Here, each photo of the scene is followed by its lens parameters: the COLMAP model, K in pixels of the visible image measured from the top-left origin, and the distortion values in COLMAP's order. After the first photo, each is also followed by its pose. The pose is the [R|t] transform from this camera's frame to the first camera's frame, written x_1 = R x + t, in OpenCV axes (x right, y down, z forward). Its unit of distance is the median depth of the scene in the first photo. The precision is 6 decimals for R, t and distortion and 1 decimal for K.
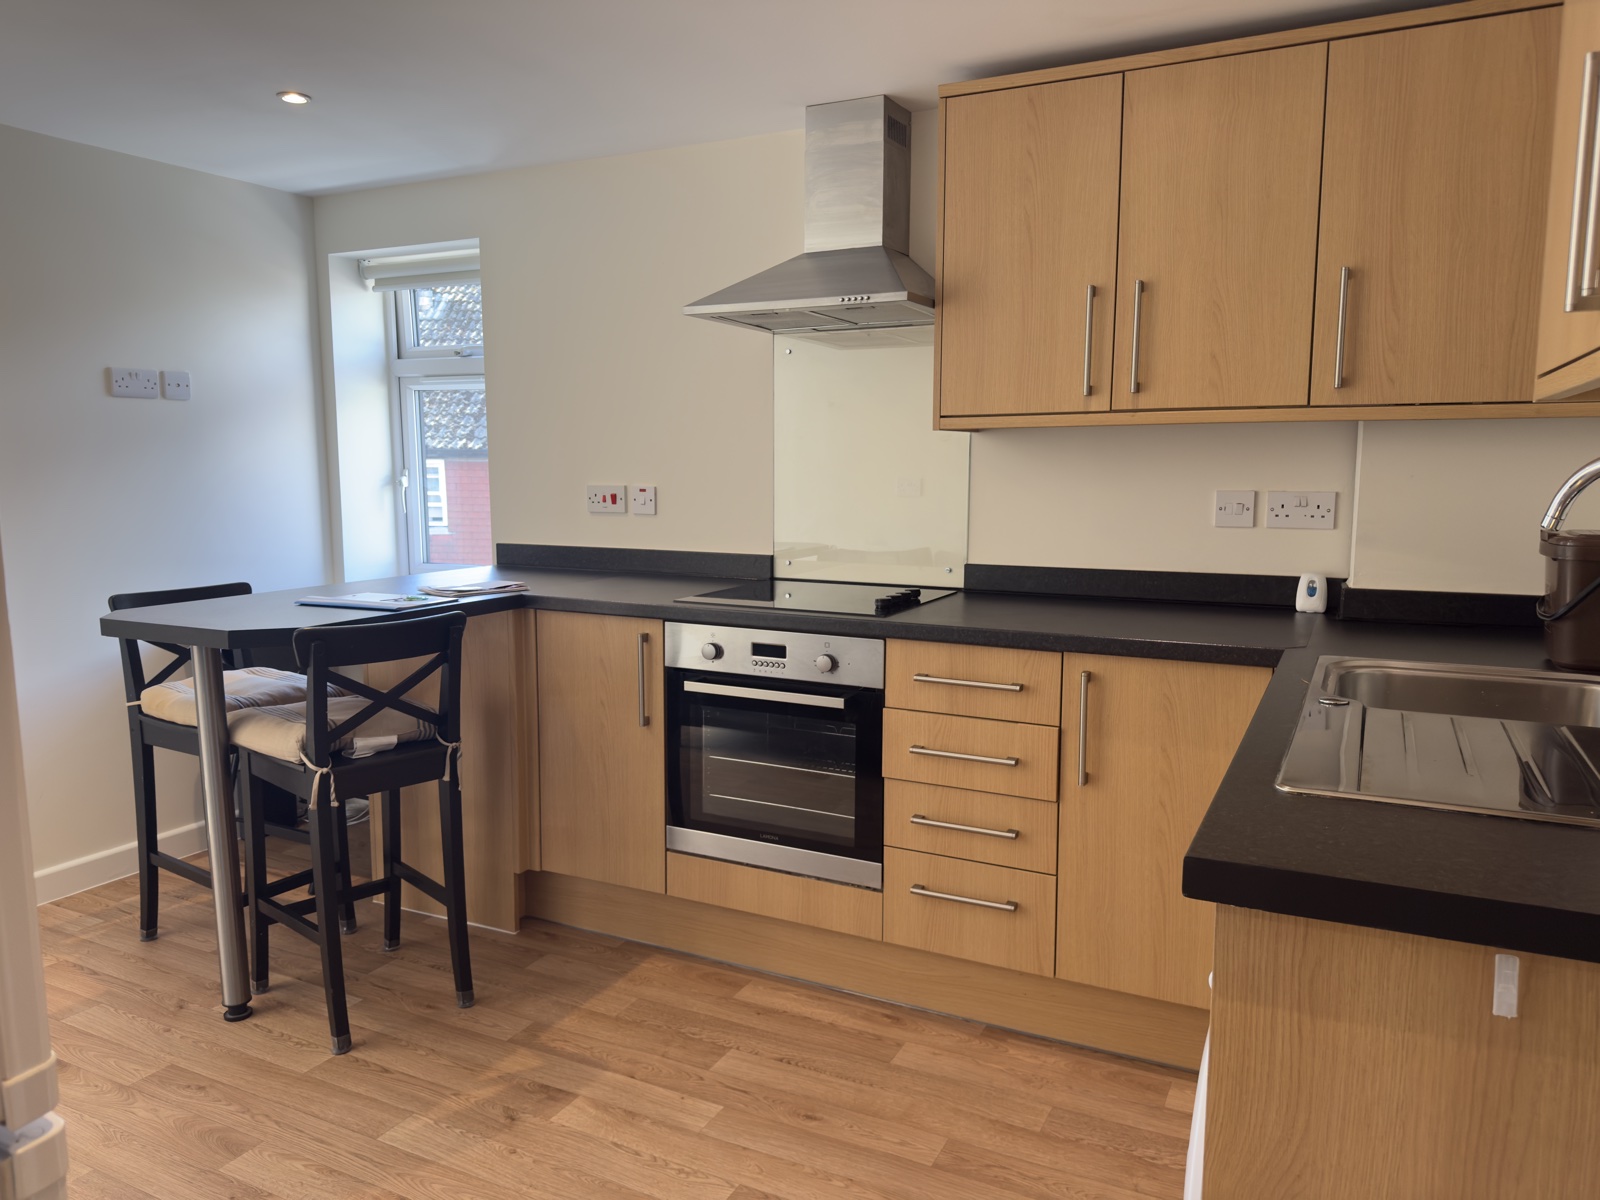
lens RADIAL K [[1132.0, 0, 784.9], [0, 1132.0, 597.8], [0, 0, 1]] dist [0.021309, -0.023139]
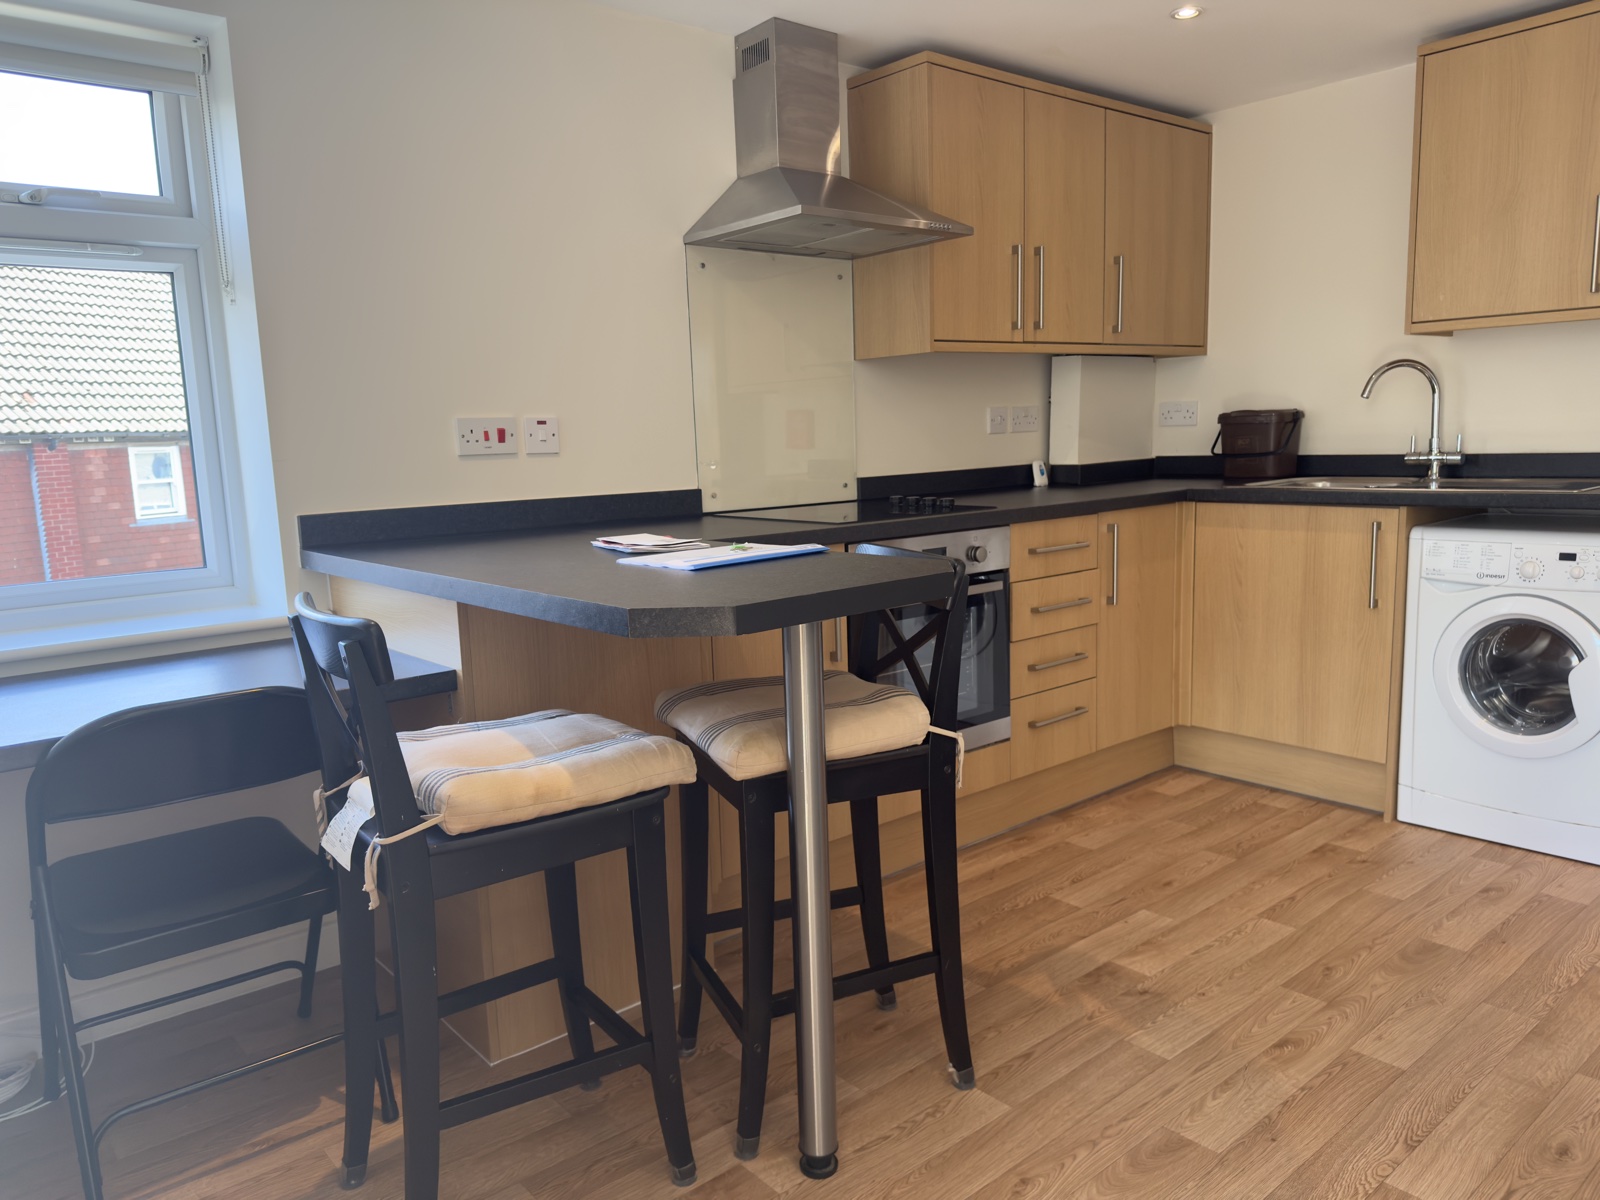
lens RADIAL K [[1132.0, 0, 783.8], [0, 1132.0, 606.7], [0, 0, 1]] dist [0.021309, -0.023139]
pose [[0.390695, -0.153903, 0.907563, -1.091103], [0.143198, 0.984083, 0.105234, -0.038111], [-0.909314, 0.088847, 0.406515, 0.736748]]
